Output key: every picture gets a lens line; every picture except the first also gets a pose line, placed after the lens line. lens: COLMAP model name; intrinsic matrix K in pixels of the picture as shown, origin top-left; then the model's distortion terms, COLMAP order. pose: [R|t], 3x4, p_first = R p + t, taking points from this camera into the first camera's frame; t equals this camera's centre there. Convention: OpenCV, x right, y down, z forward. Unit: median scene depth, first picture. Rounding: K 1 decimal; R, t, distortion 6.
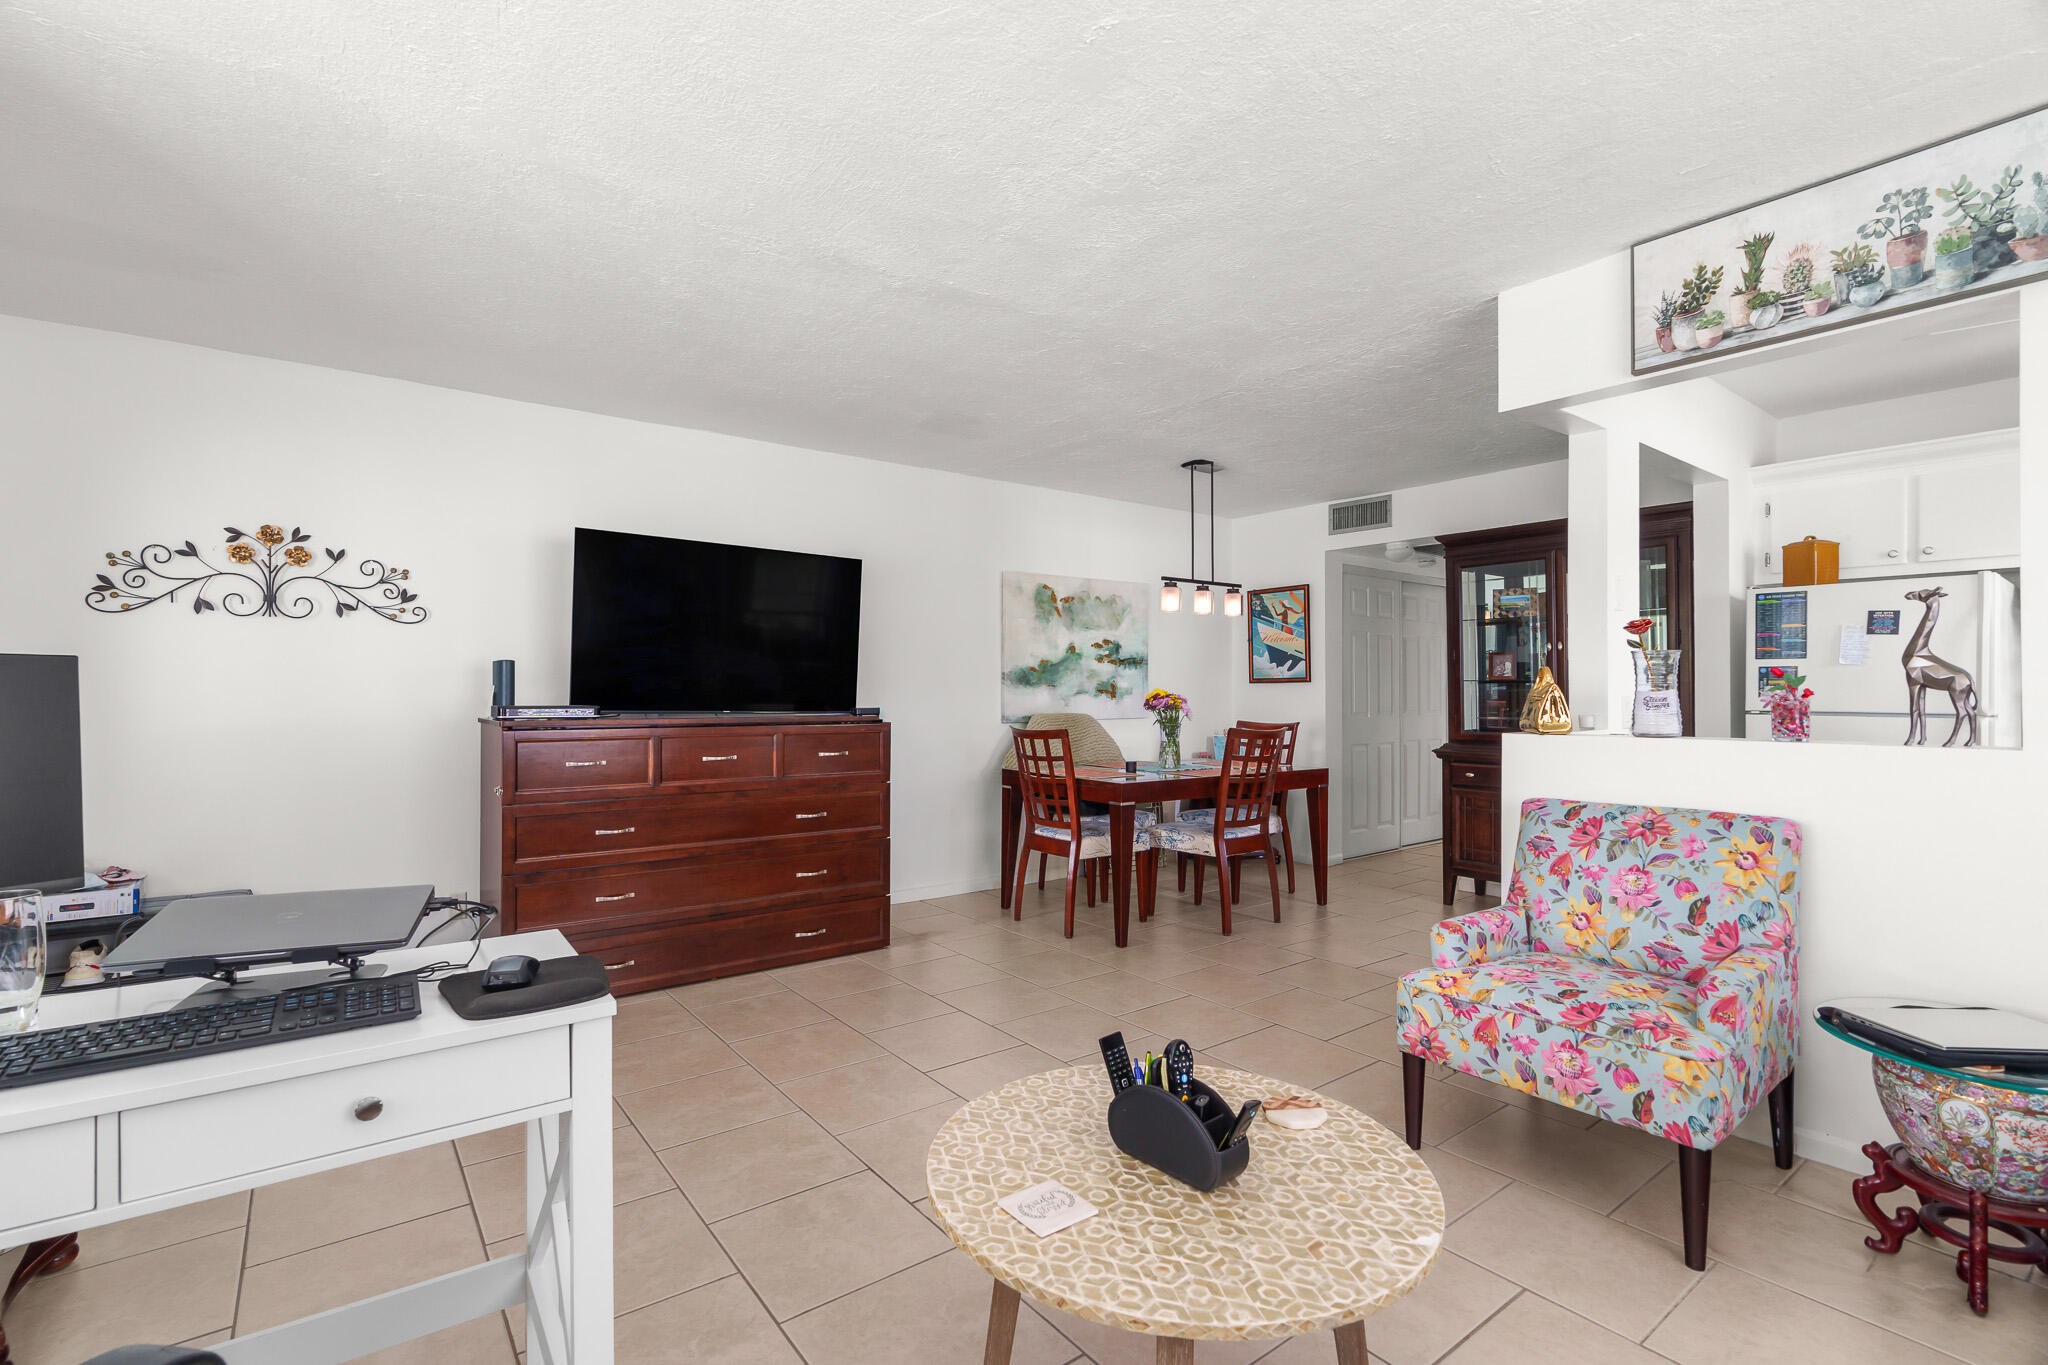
lens RADIAL K [[929.8, 0, 1046.7], [0, 929.8, 687.0], [0, 0, 1]] dist [0.001970, 0.000266]
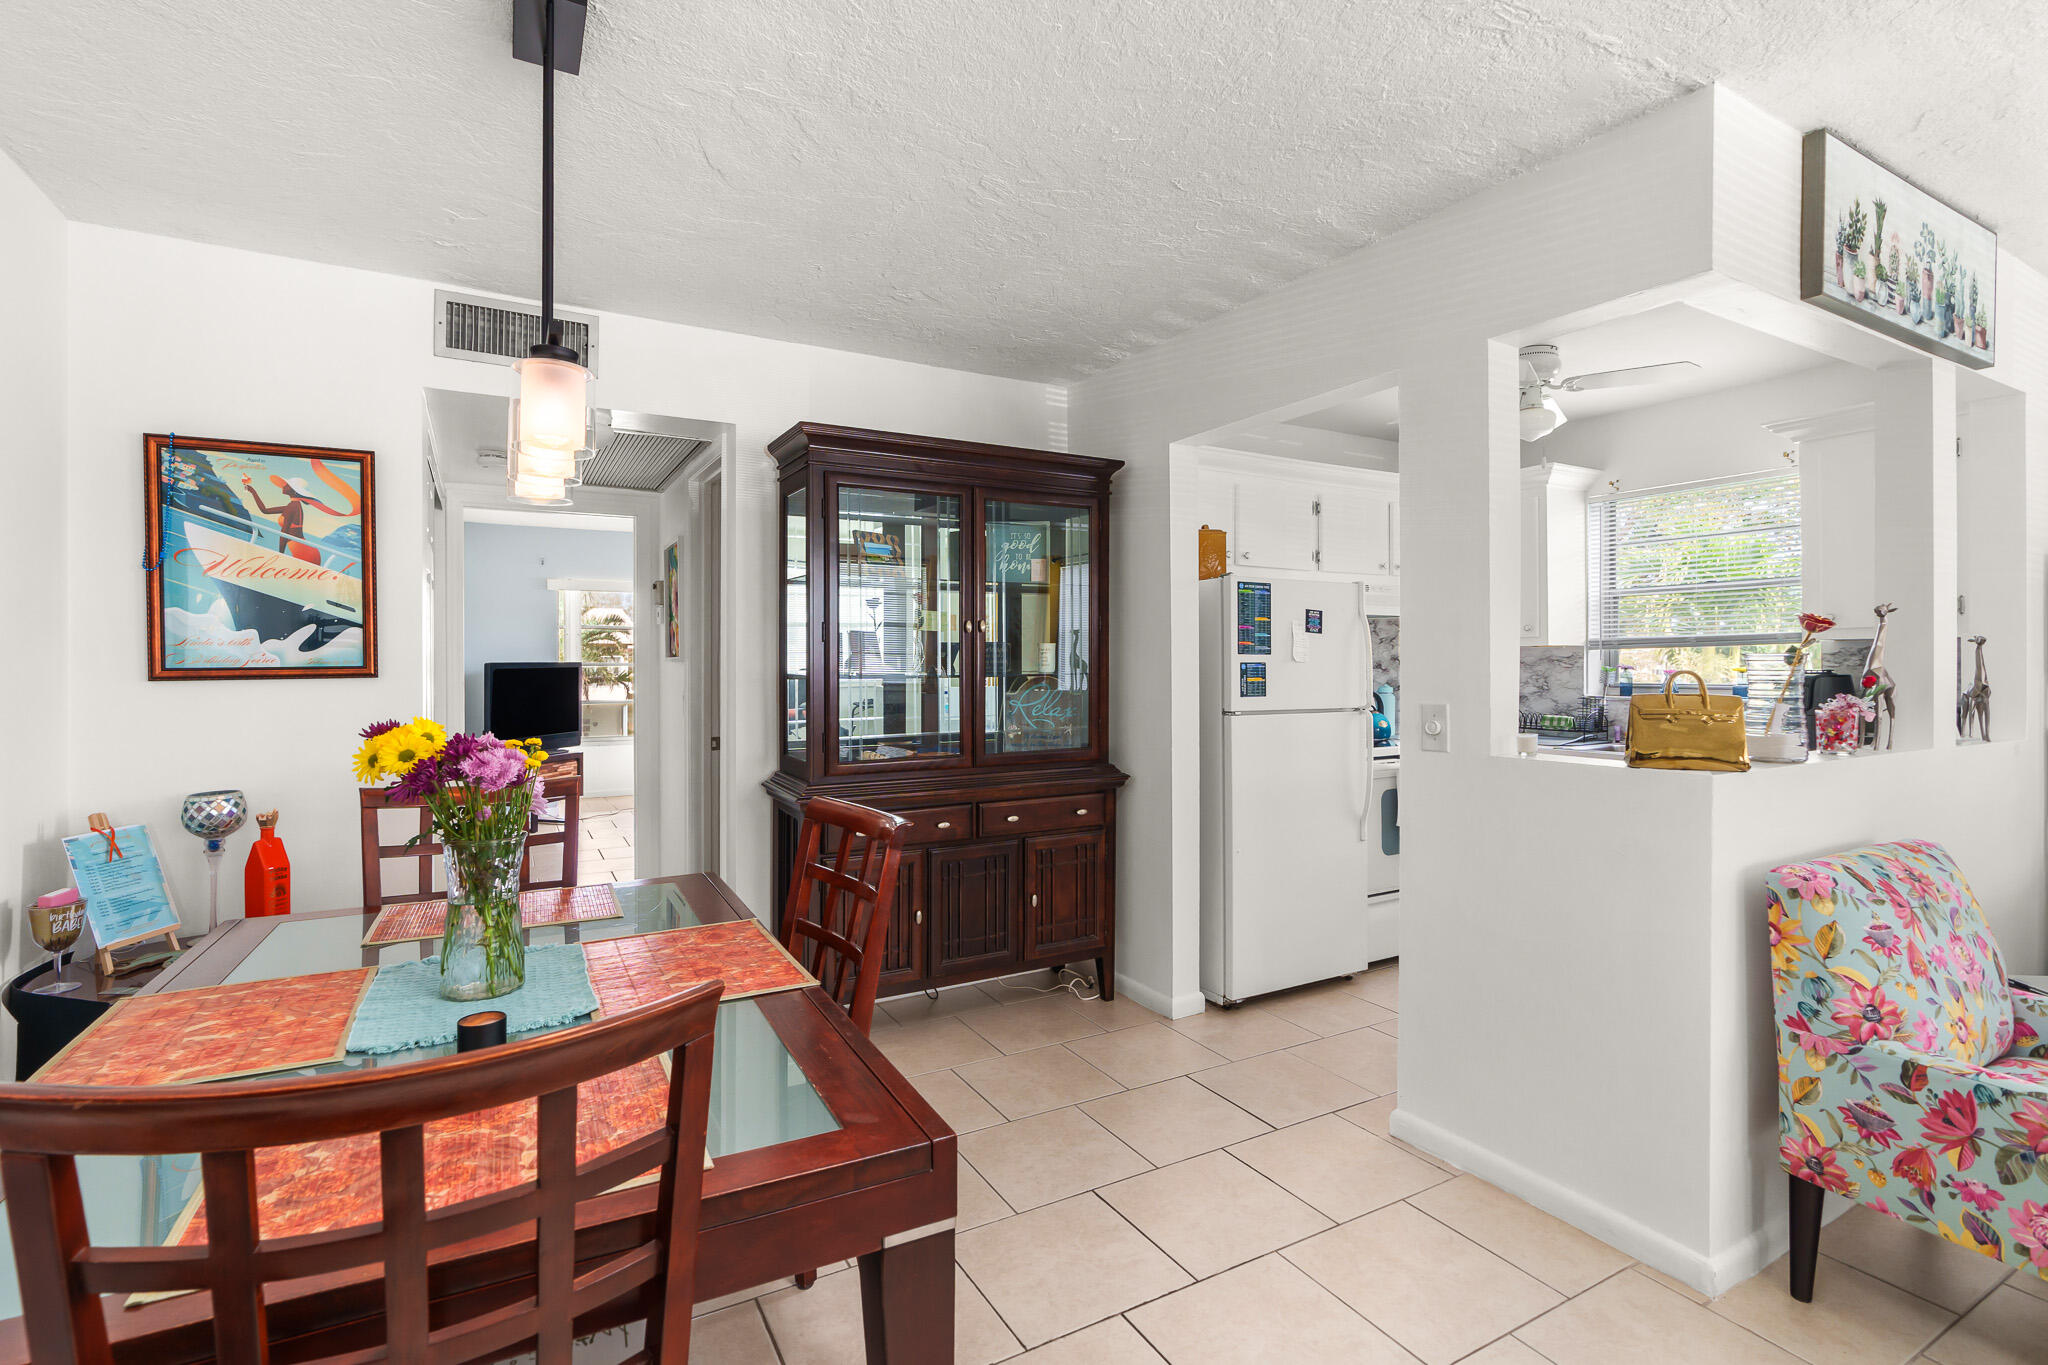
lens RADIAL K [[946.0, 0, 1013.4], [0, 946.0, 664.7], [0, 0, 1]] dist [-0.003699, 0.000483]
pose [[0.165440, -0.001967, 0.986218, -0.138572], [-0.001532, 0.999996, 0.002251, -0.016642], [-0.986219, -0.001884, 0.165436, 0.832226]]
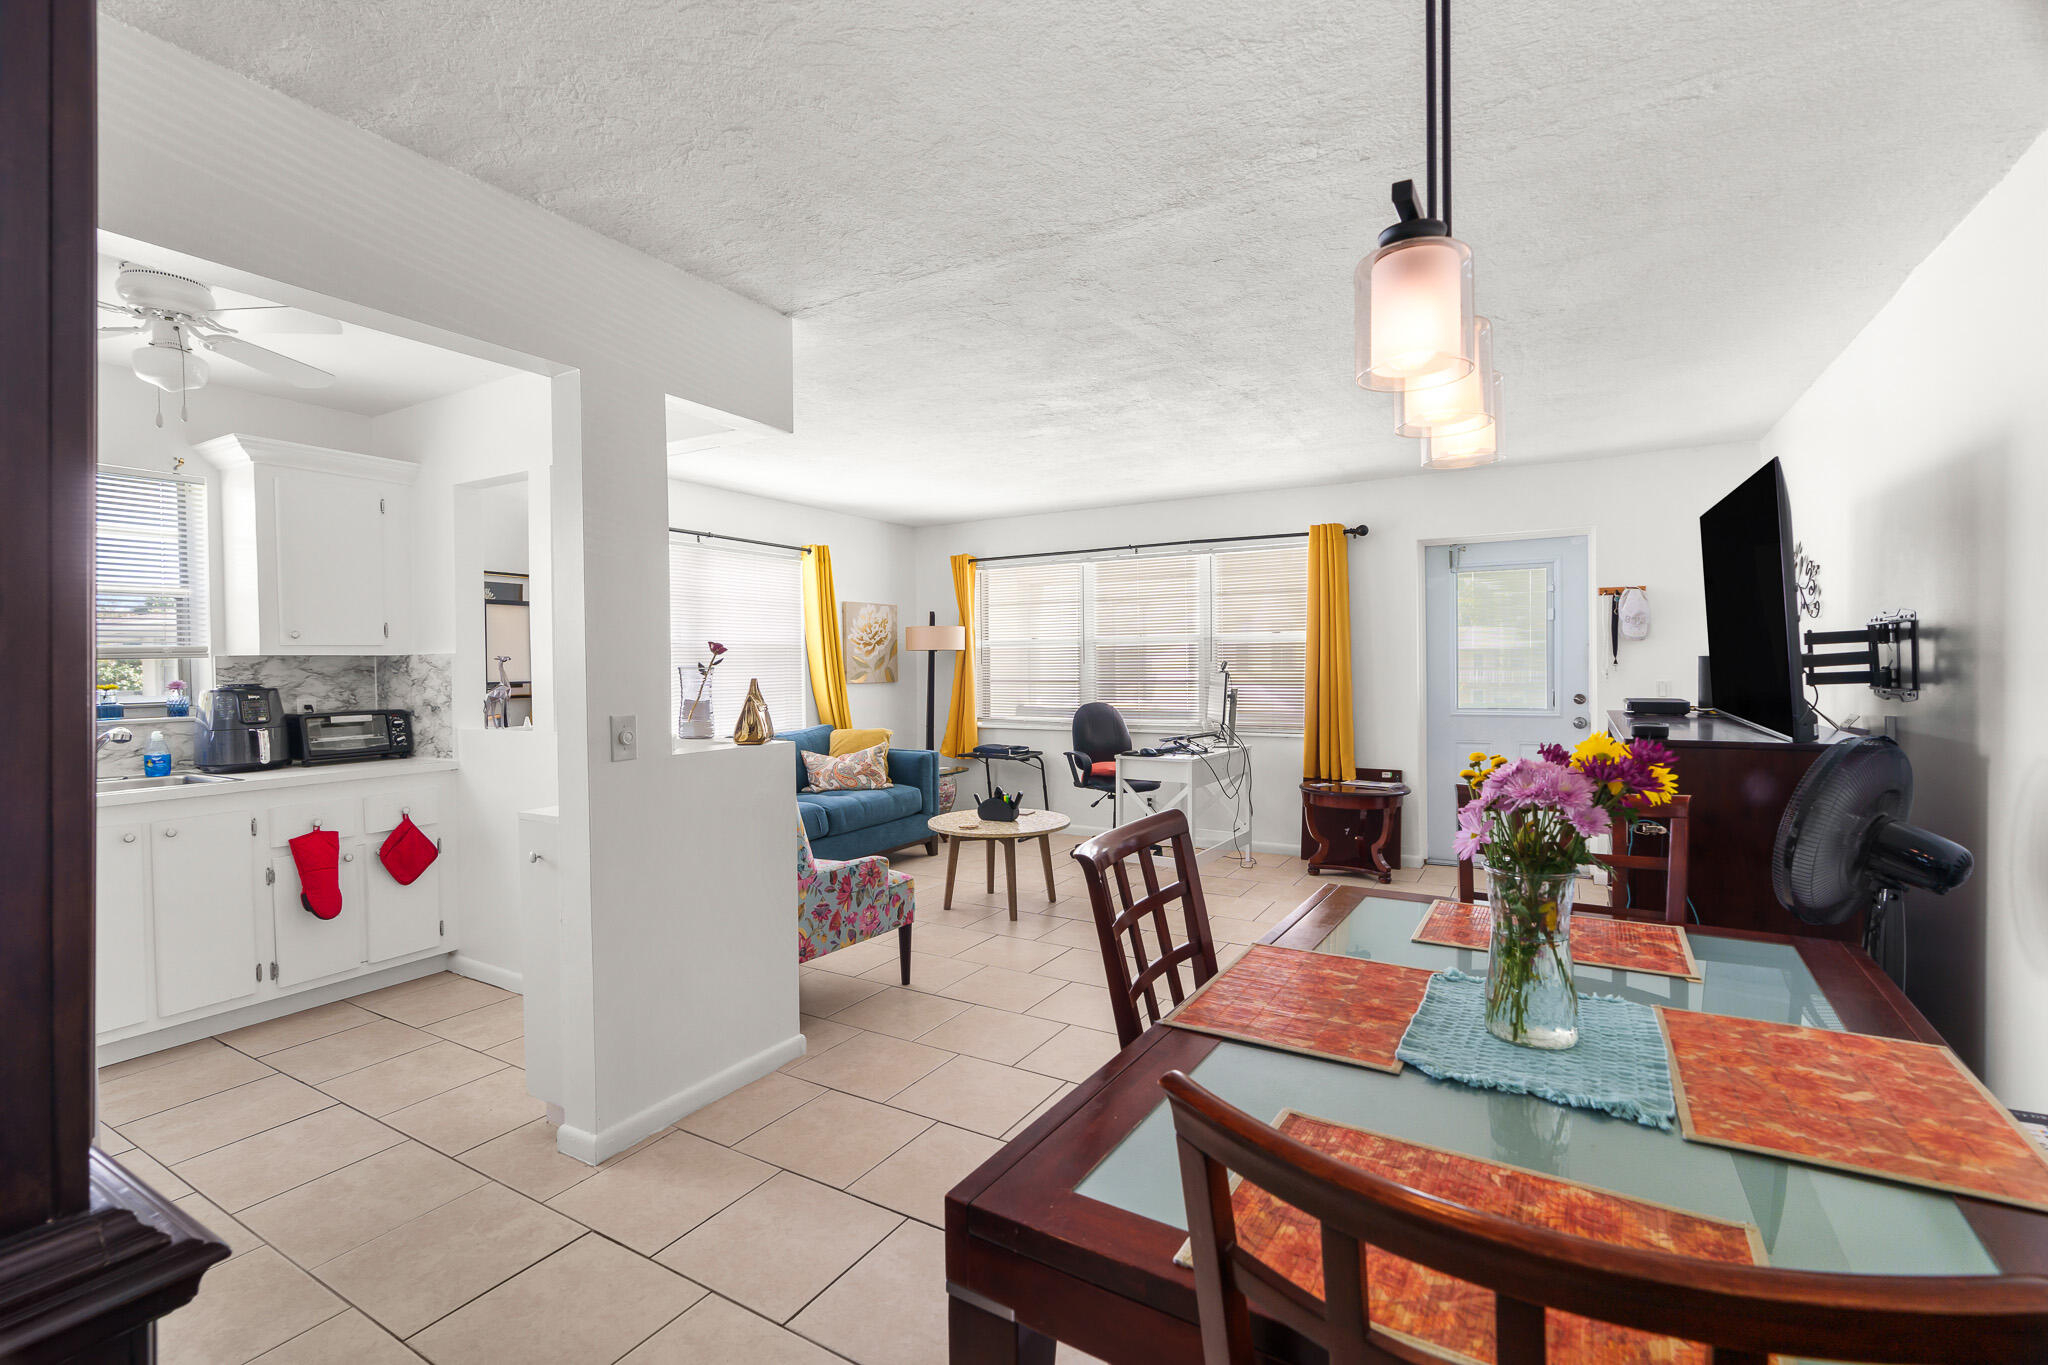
lens RADIAL K [[923.9, 0, 1024.8], [0, 923.9, 680.2], [0, 0, 1]] dist [-0.013663, 0.005375]
pose [[-0.932676, 0.014859, -0.360410, 0.379174], [0.010153, 0.999837, 0.014948, -0.020096], [0.360573, 0.010282, -0.932674, 1.257201]]
